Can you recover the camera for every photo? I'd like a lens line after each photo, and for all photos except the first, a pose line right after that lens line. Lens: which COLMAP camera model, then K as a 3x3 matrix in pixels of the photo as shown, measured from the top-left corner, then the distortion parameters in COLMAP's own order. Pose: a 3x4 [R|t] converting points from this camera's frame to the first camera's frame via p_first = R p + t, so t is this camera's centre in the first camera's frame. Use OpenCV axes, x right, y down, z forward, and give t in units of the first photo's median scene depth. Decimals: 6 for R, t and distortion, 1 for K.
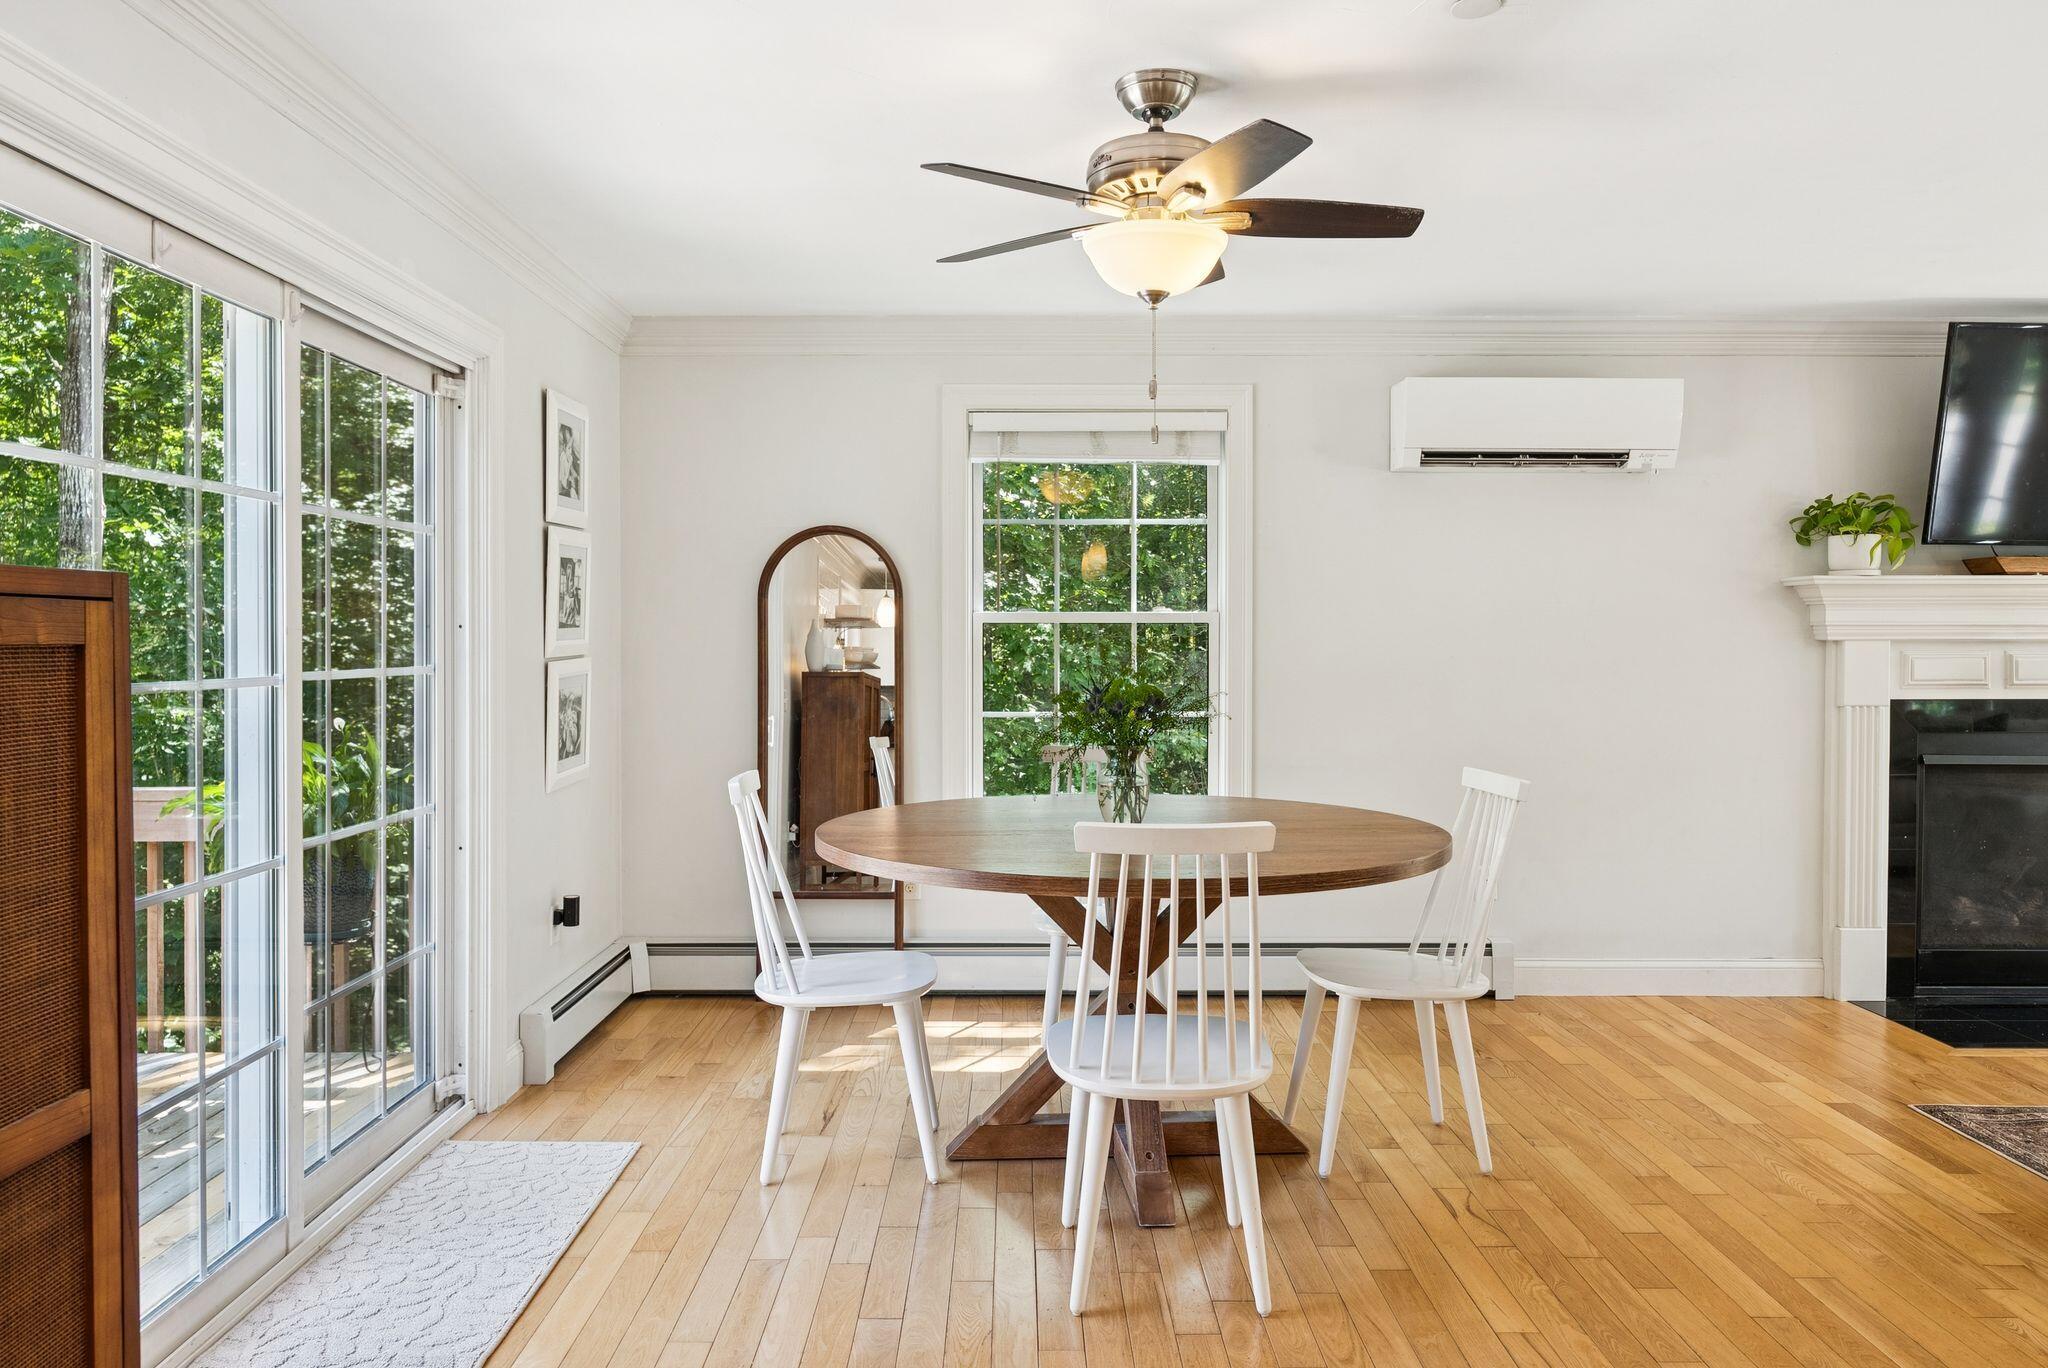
lens RADIAL K [[1376.9, 0, 1017.2], [0, 1376.9, 657.0], [0, 0, 1]] dist [0.001872, 0.001841]
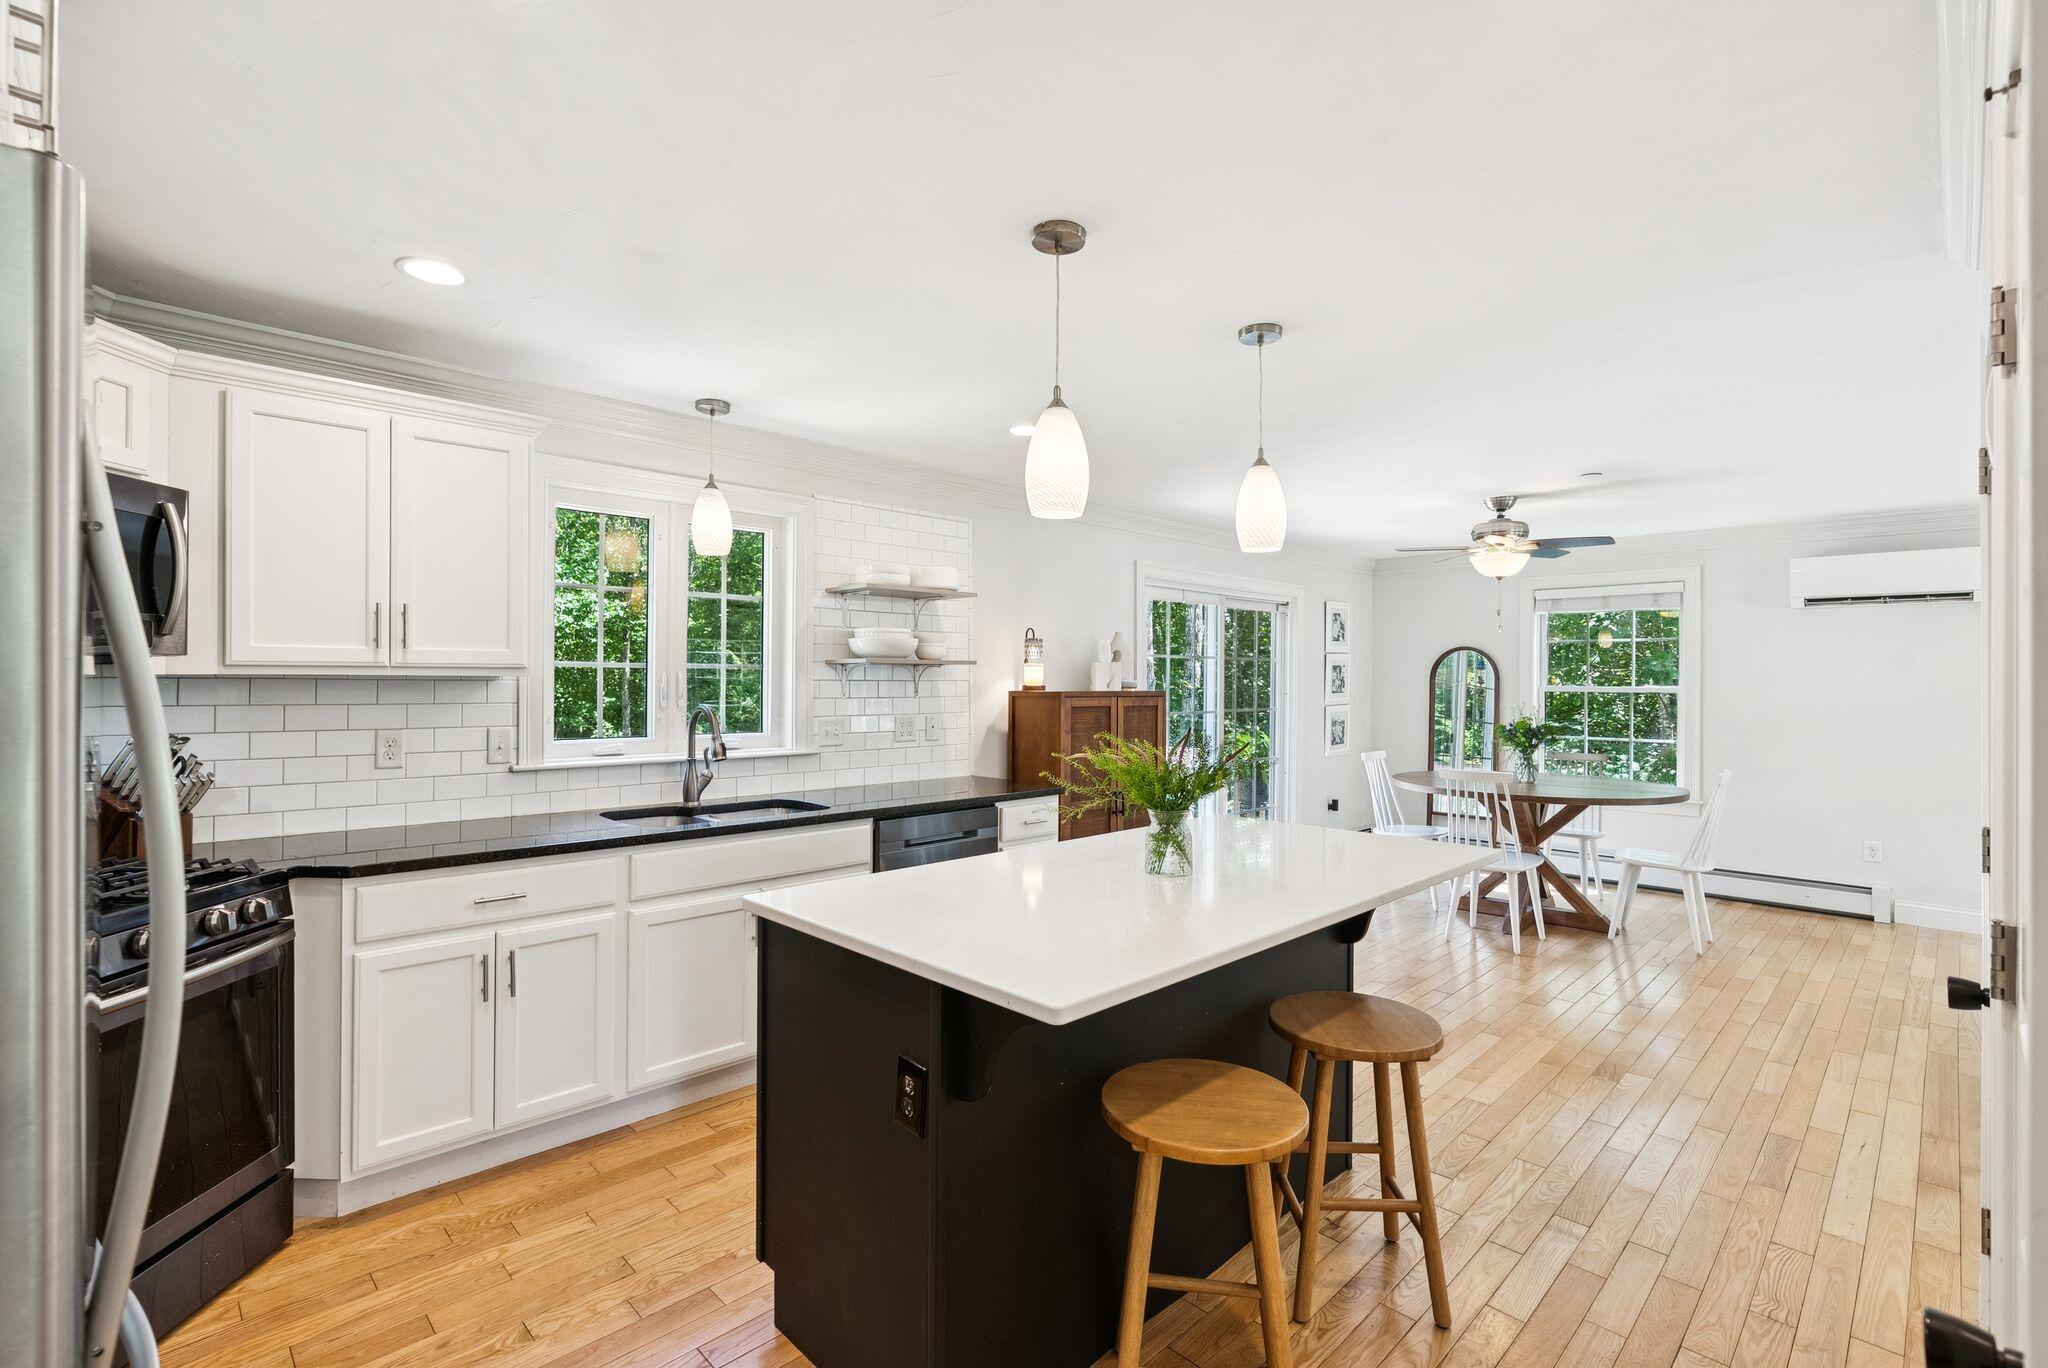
lens RADIAL K [[936.2, 0, 1012.6], [0, 936.2, 673.7], [0, 0, 1]] dist [-0.003267, -0.000108]
pose [[0.698614, -0.001245, -0.715498, 0.471262], [-0.015825, 0.999727, -0.017190, -0.017492], [0.715324, 0.023332, 0.698403, -0.604646]]
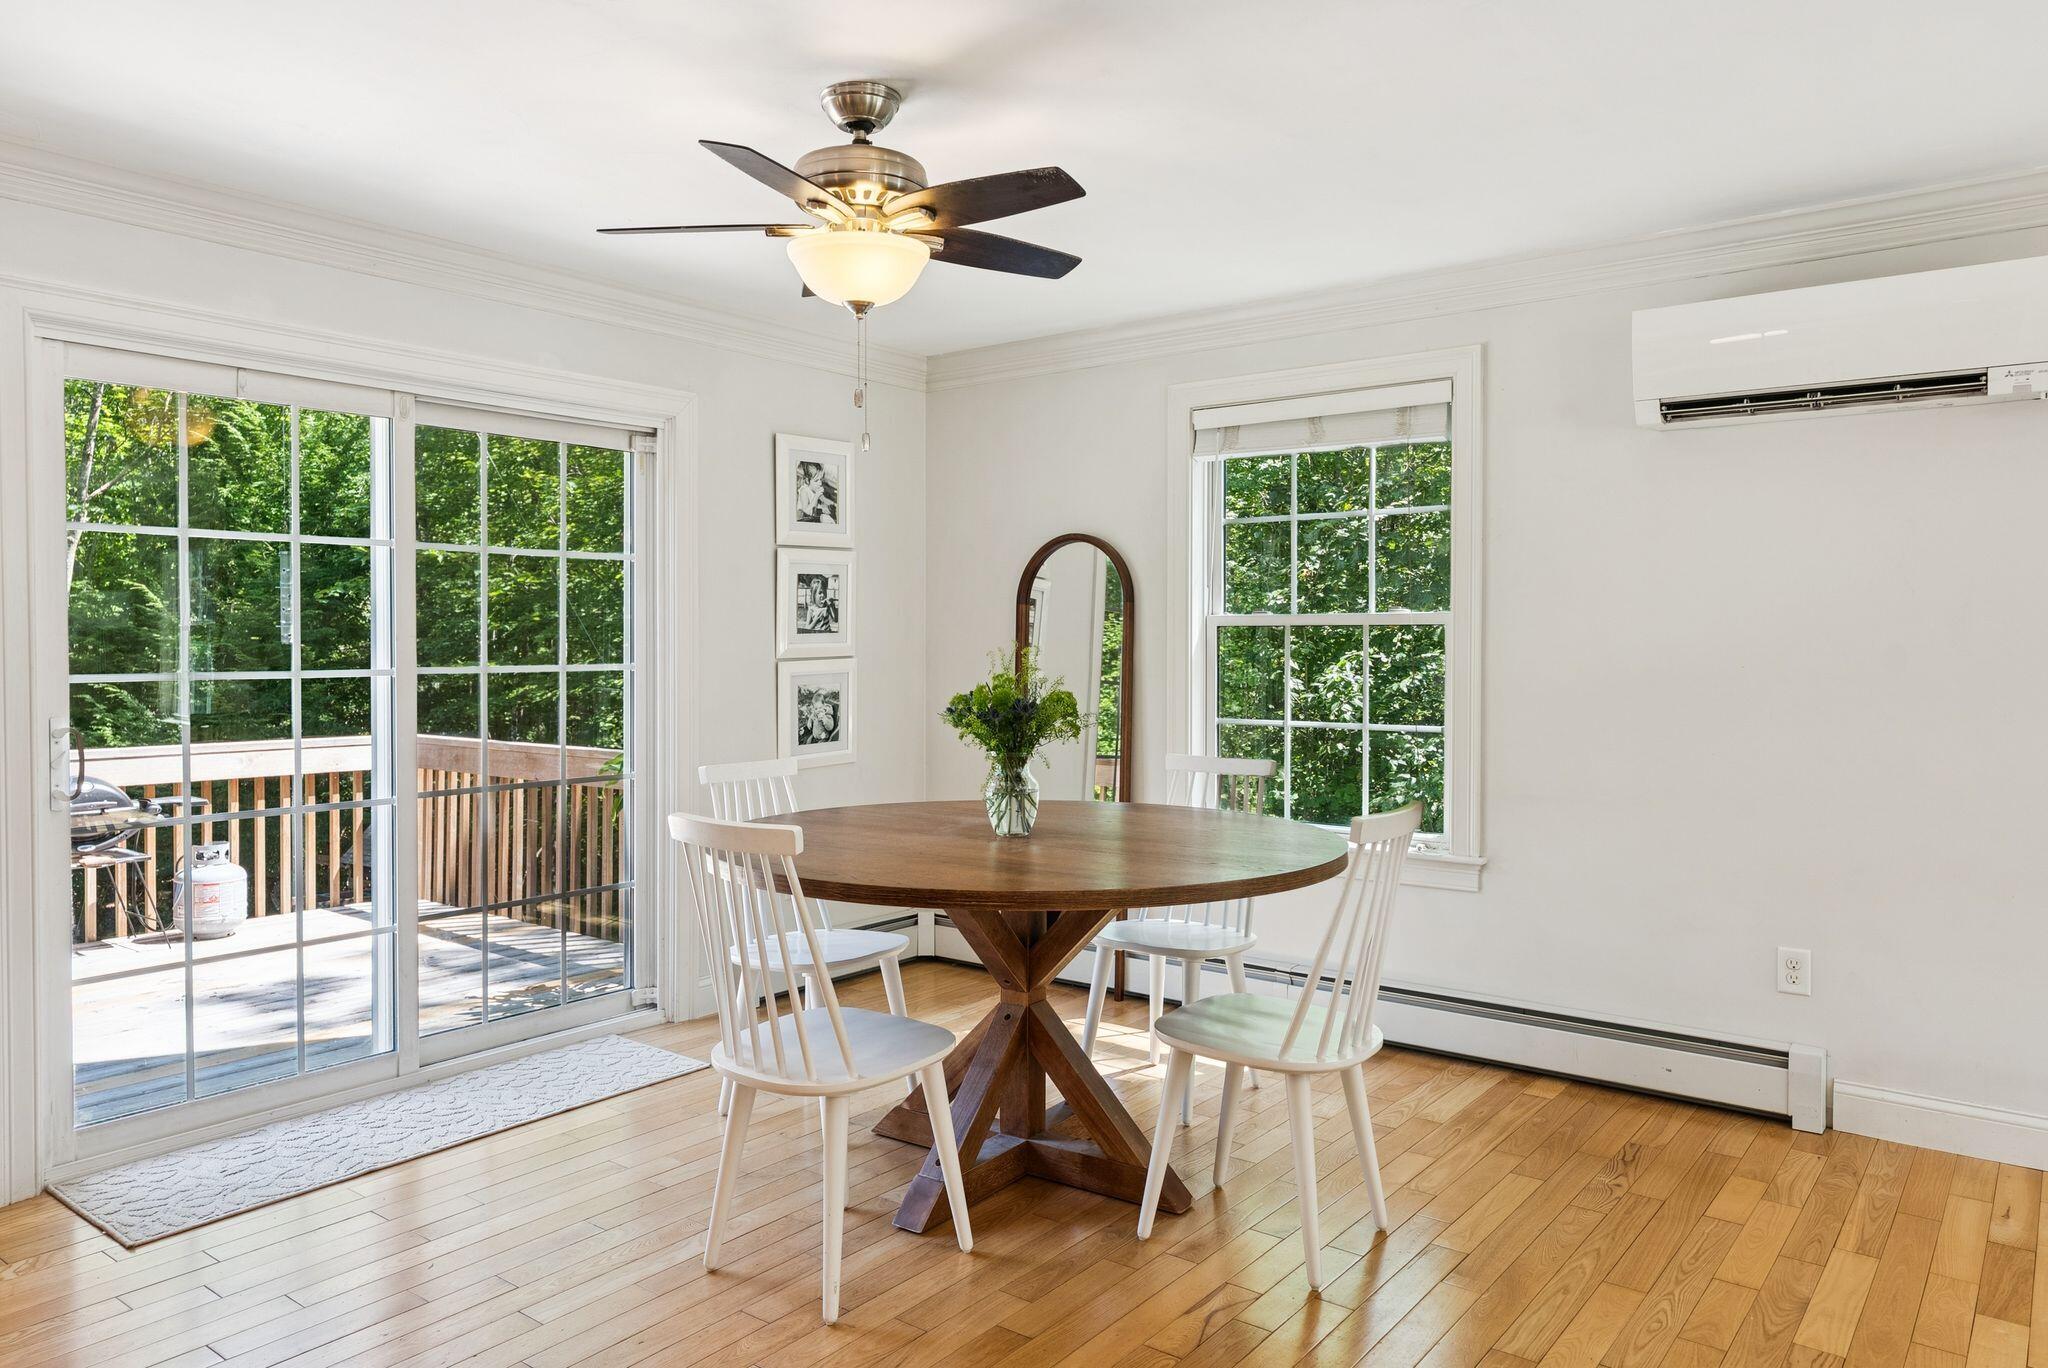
lens RADIAL K [[1376.9, 0, 1017.2], [0, 1376.9, 657.0], [0, 0, 1]] dist [0.001872, 0.001841]
pose [[0.789209, 0.006971, -0.614085, 0.520514], [-0.009483, 0.999955, -0.000836, -0.001285], [0.614052, 0.006483, 0.789239, 0.171739]]
